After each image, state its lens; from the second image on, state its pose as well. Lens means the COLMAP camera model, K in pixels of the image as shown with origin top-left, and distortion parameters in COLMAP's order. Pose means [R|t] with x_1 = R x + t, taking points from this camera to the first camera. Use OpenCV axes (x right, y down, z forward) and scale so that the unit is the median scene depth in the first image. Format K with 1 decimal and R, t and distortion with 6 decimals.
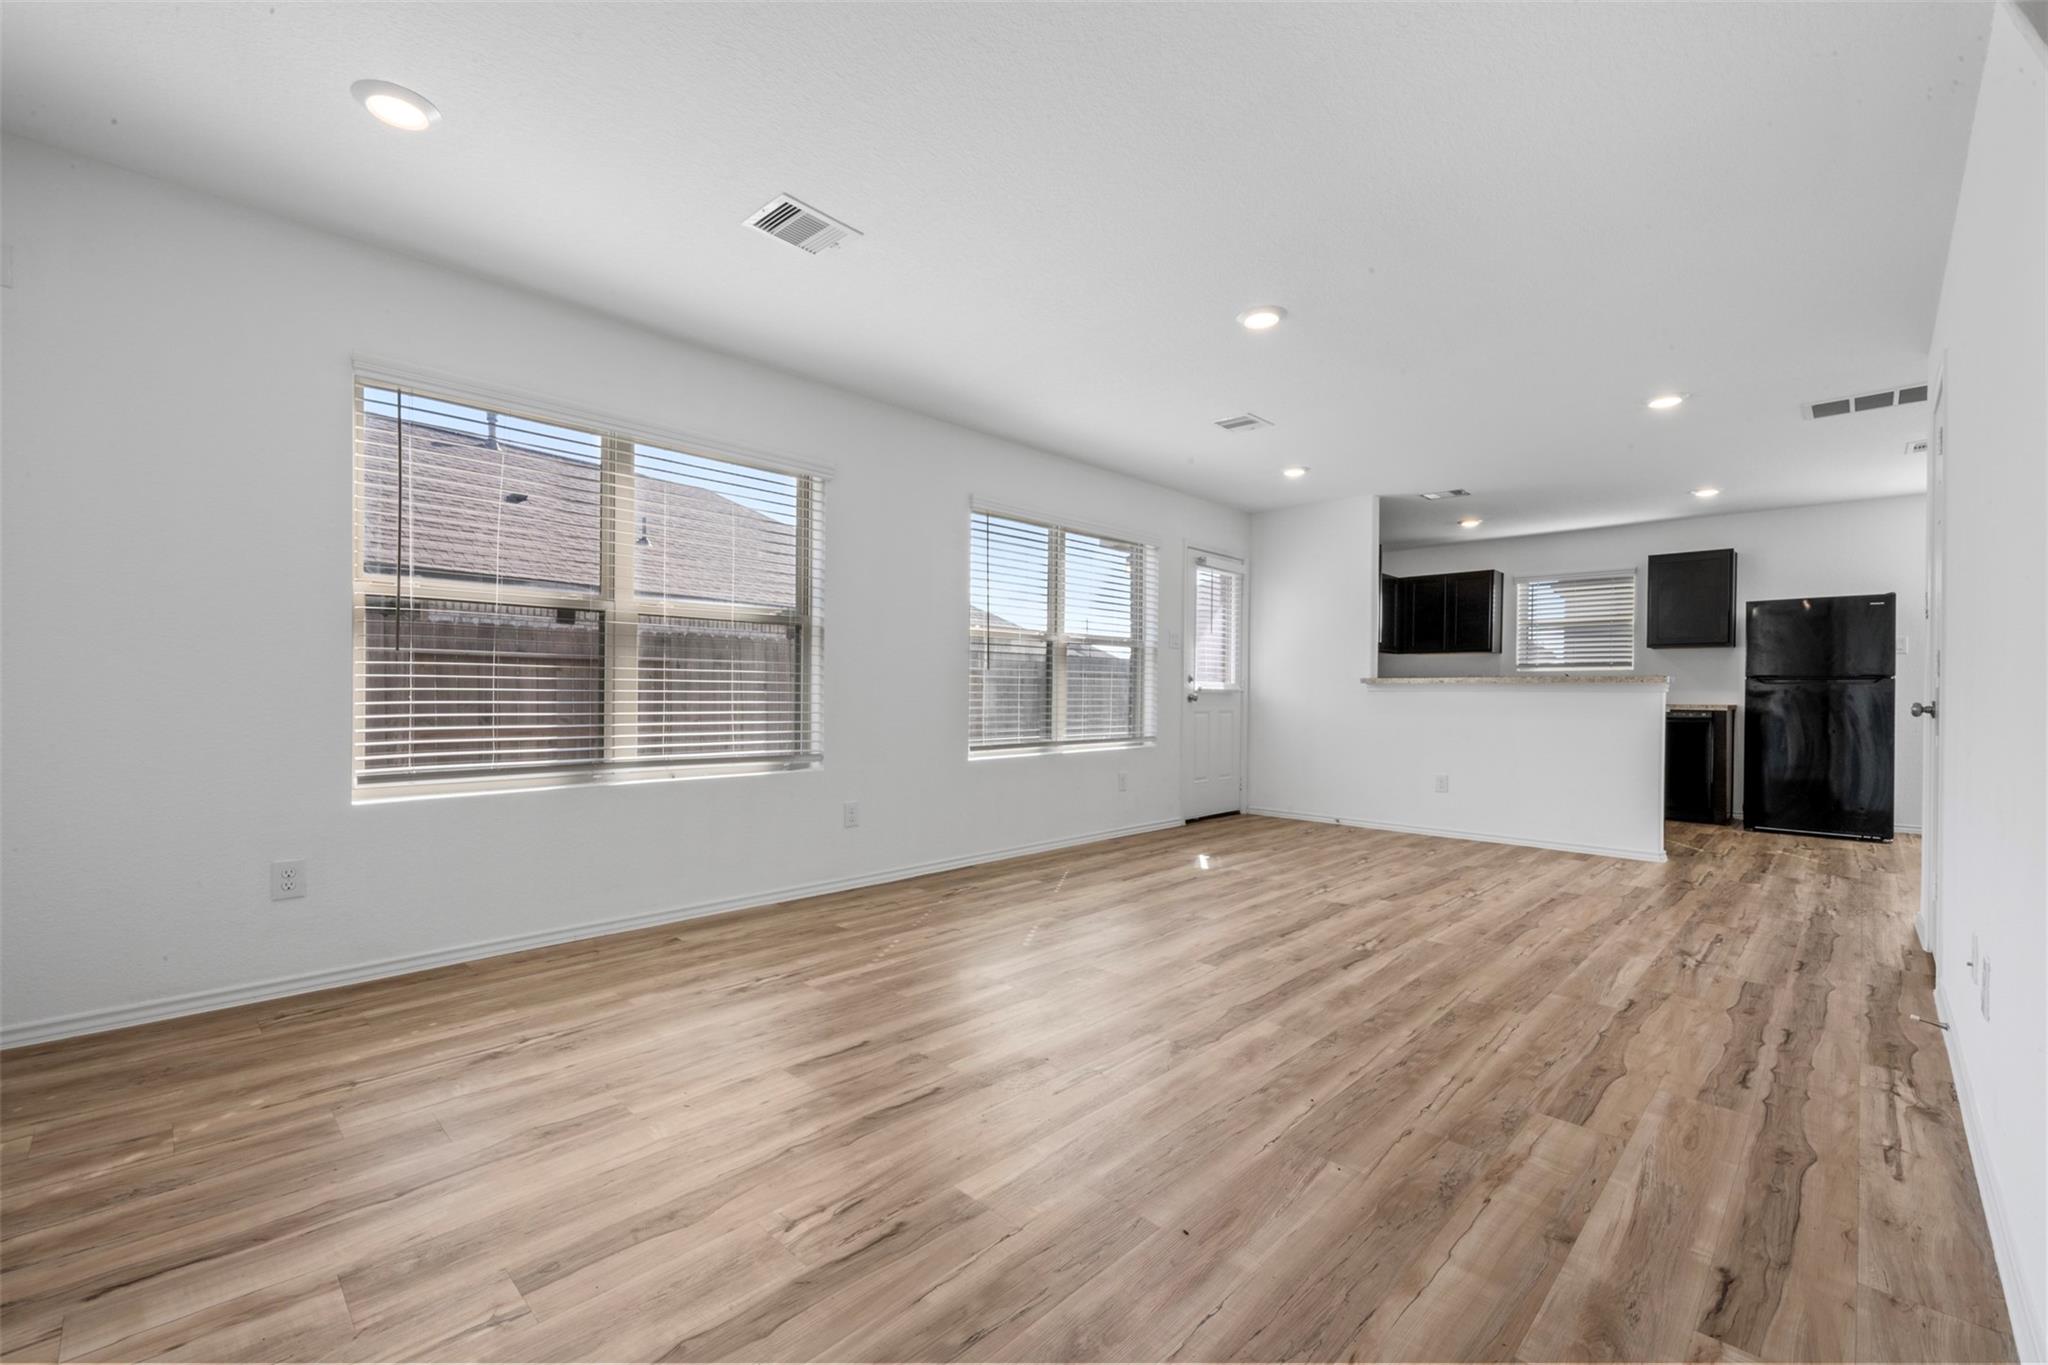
lens RADIAL K [[856.2, 0, 1013.6], [0, 856.2, 693.7], [0, 0, 1]] dist [0.013161, -0.003750]
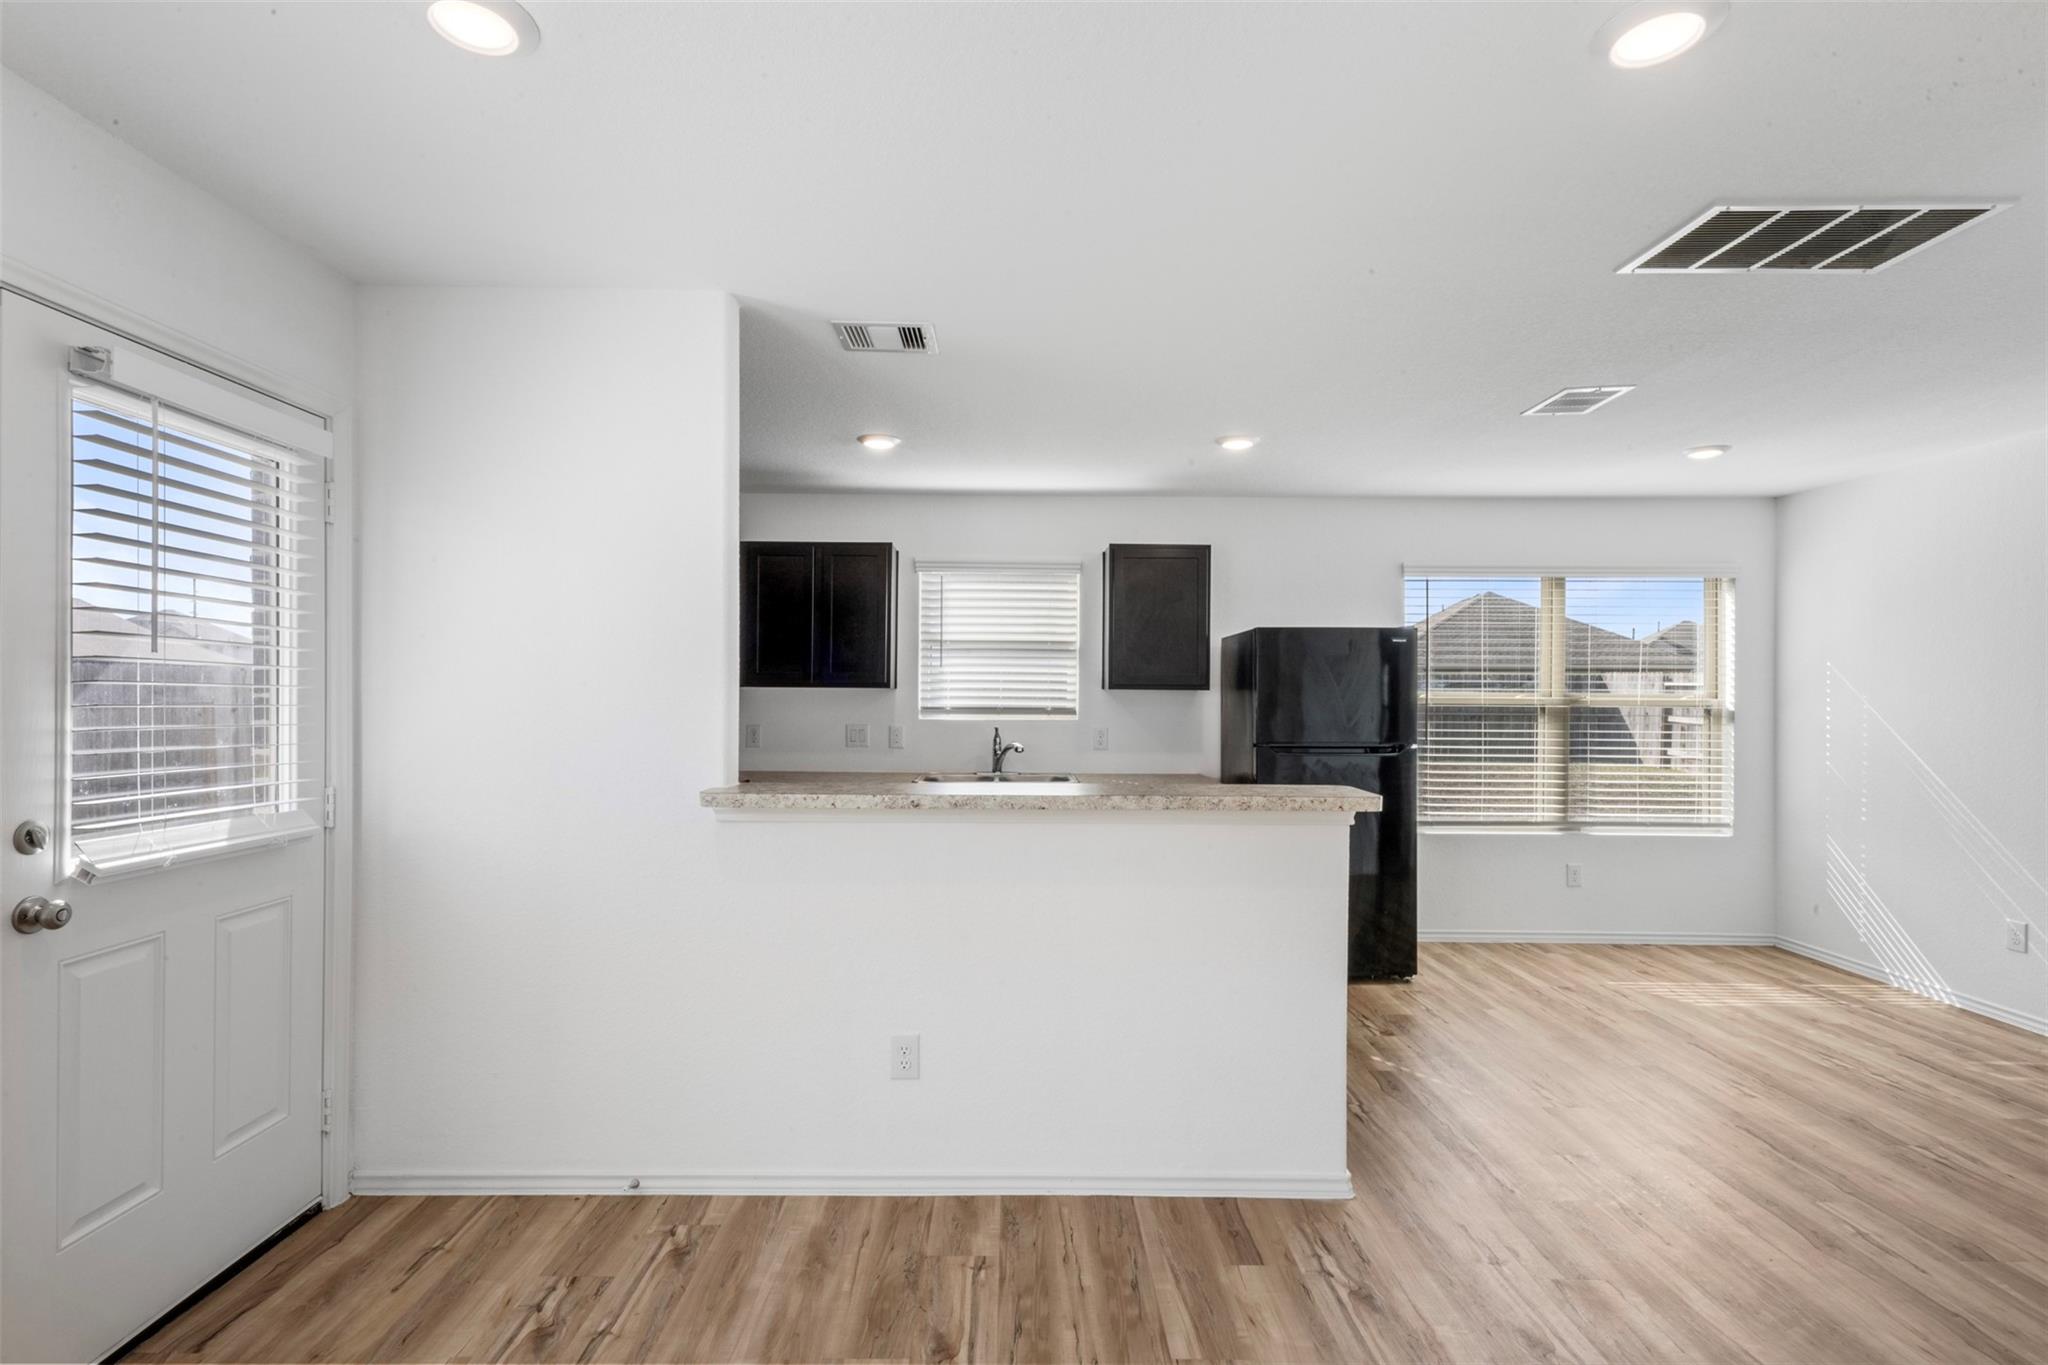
lens RADIAL K [[958.5, 0, 1017.7], [0, 958.5, 696.6], [0, 0, 1]] dist [0.013203, -0.002660]
pose [[0.708702, -0.005426, 0.705488, 0.382040], [-0.000500, 0.999966, 0.008193, -0.107783], [-0.705508, -0.006159, 0.708675, 1.102000]]
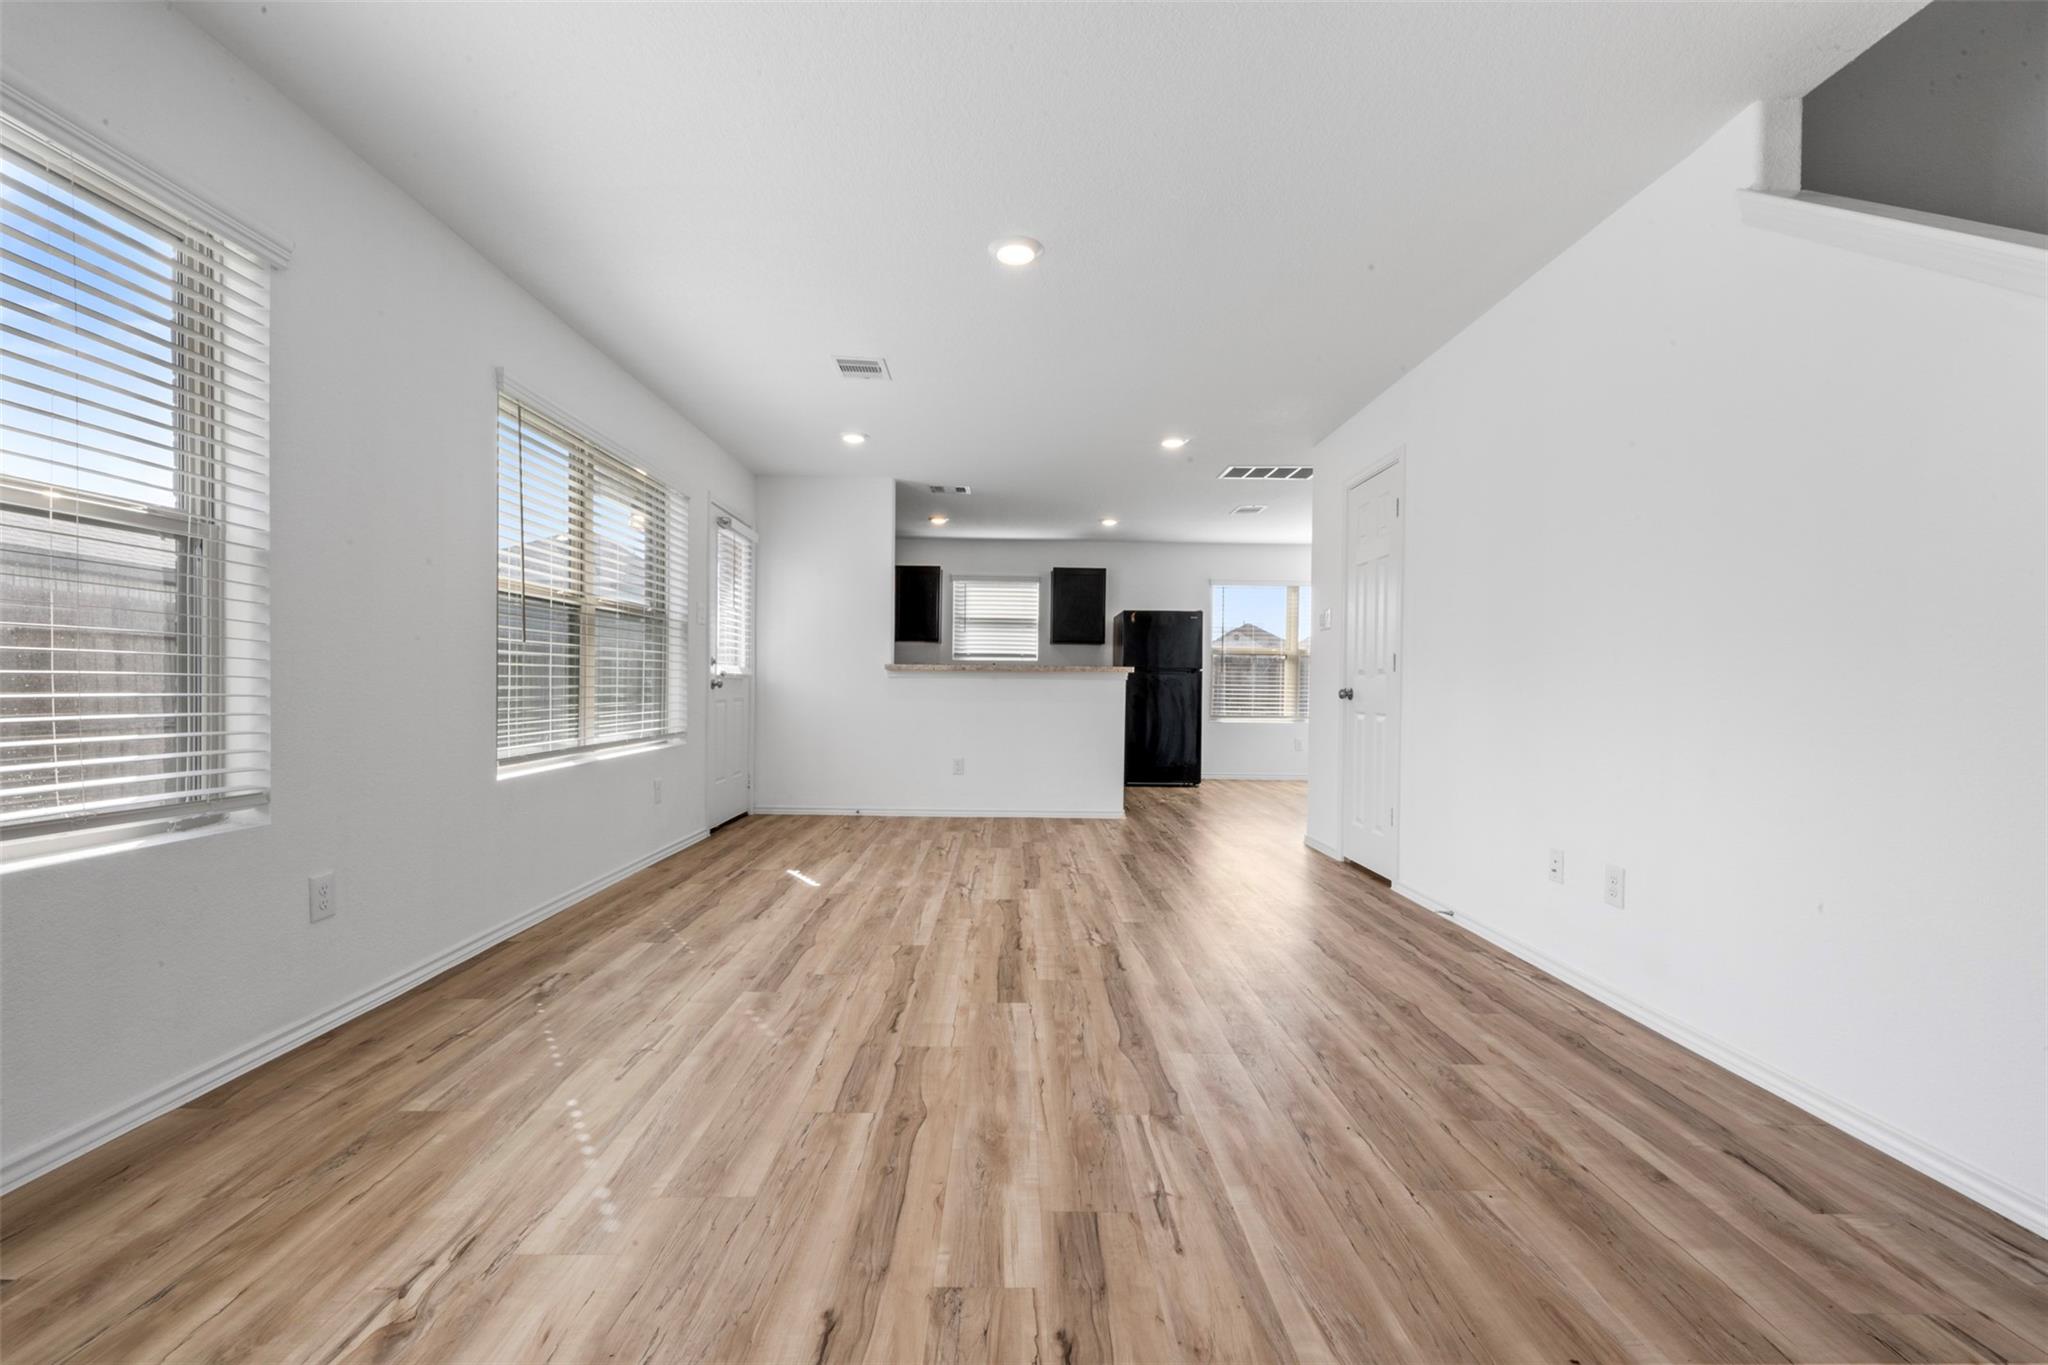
lens RADIAL K [[856.2, 0, 1017.4], [0, 856.2, 696.8], [0, 0, 1]] dist [0.013161, -0.003750]
pose [[0.706088, -0.009607, 0.708059, -0.319819], [-0.006010, 0.999791, 0.019558, -0.001447], [-0.708098, -0.018066, 0.705883, 0.357617]]
